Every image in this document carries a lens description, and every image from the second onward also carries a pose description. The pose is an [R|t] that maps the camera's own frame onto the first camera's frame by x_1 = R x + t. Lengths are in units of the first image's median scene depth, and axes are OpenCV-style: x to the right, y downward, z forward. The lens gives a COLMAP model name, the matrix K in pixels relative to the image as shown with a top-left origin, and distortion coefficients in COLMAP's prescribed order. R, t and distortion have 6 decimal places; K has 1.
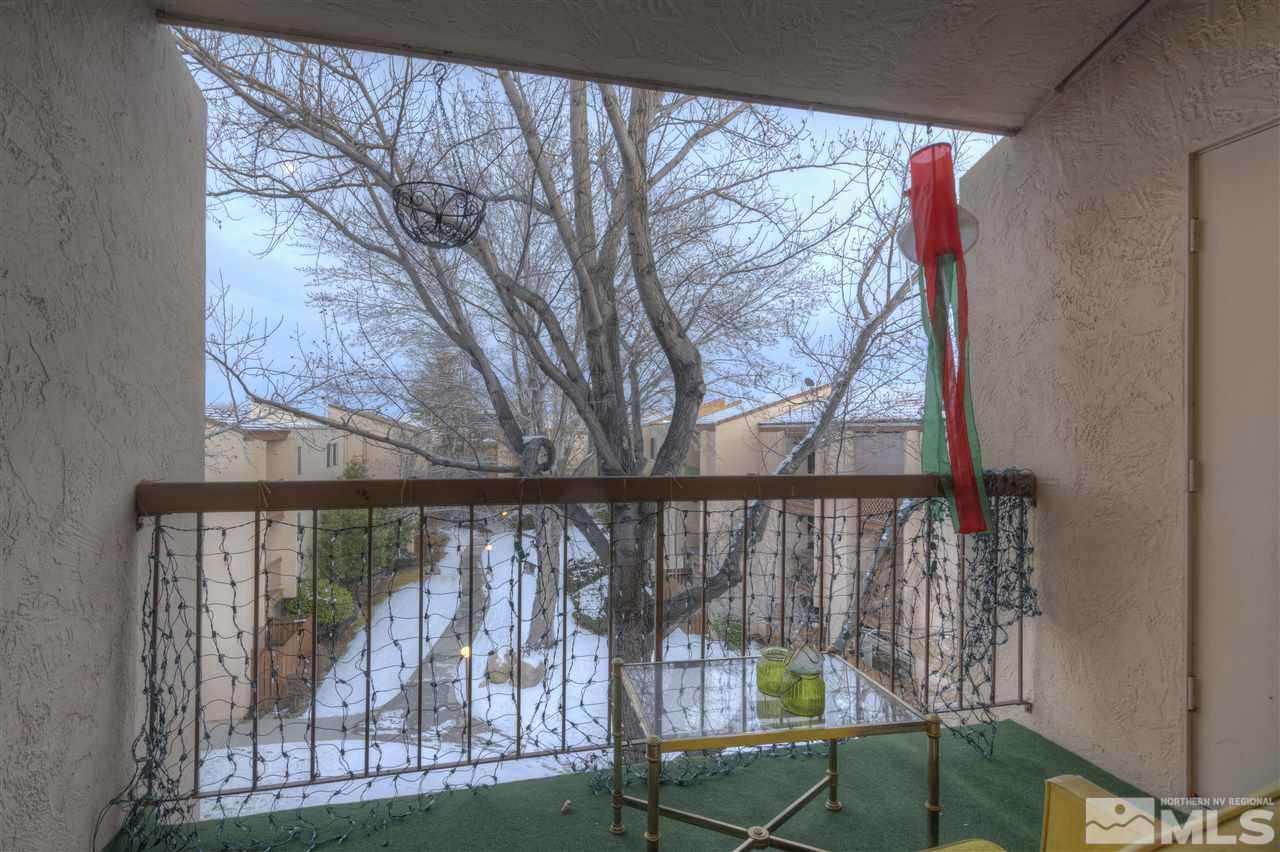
lens RADIAL K [[597.9, 0, 640.0], [0, 597.9, 426.0], [0, 0, 1]] dist [0.000913, -0.000183]
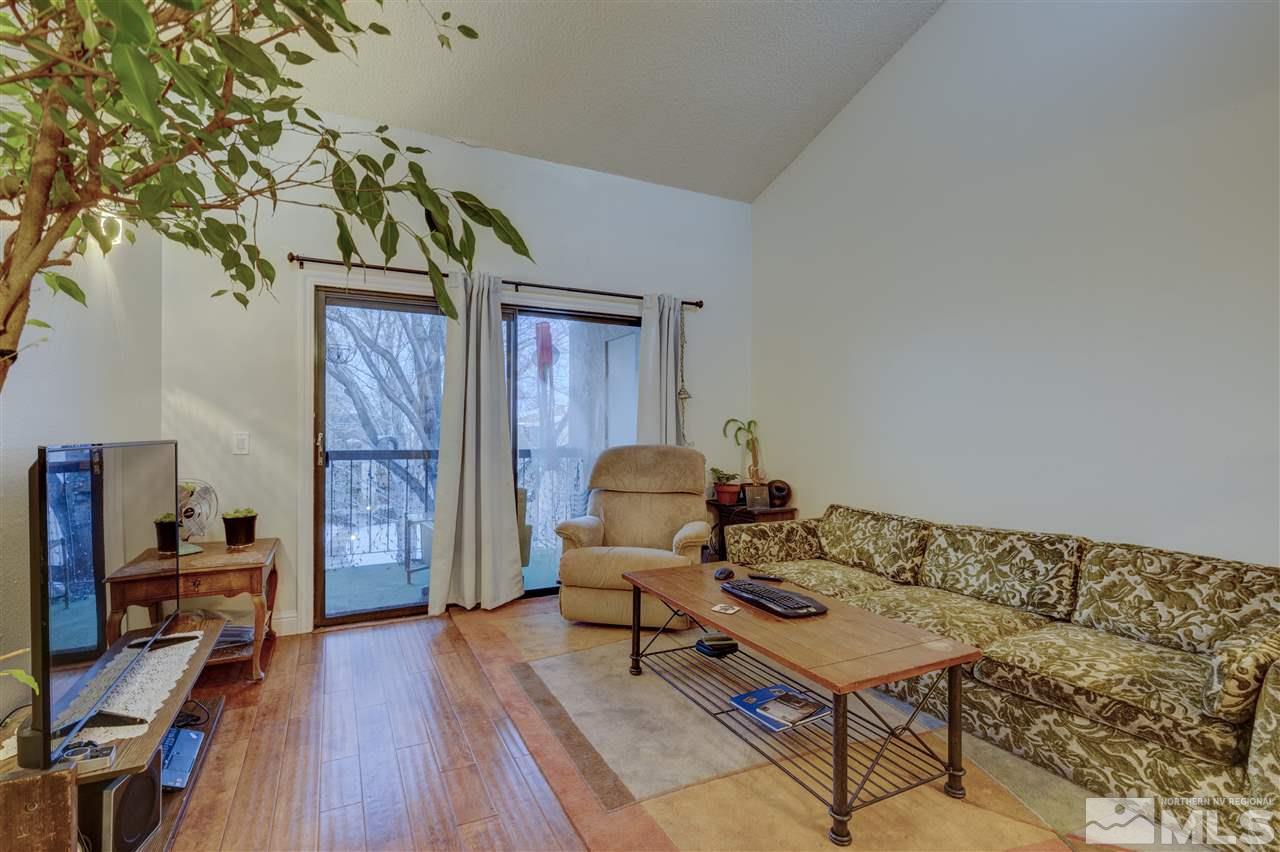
lens RADIAL K [[597.9, 0, 640.0], [0, 597.9, 426.0], [0, 0, 1]] dist [0.000913, -0.000183]
pose [[0.979490, -0.002313, 0.201482, 0.183178], [0.002107, 0.999997, 0.001238, -0.010495], [-0.201484, -0.000788, 0.979491, -0.774053]]
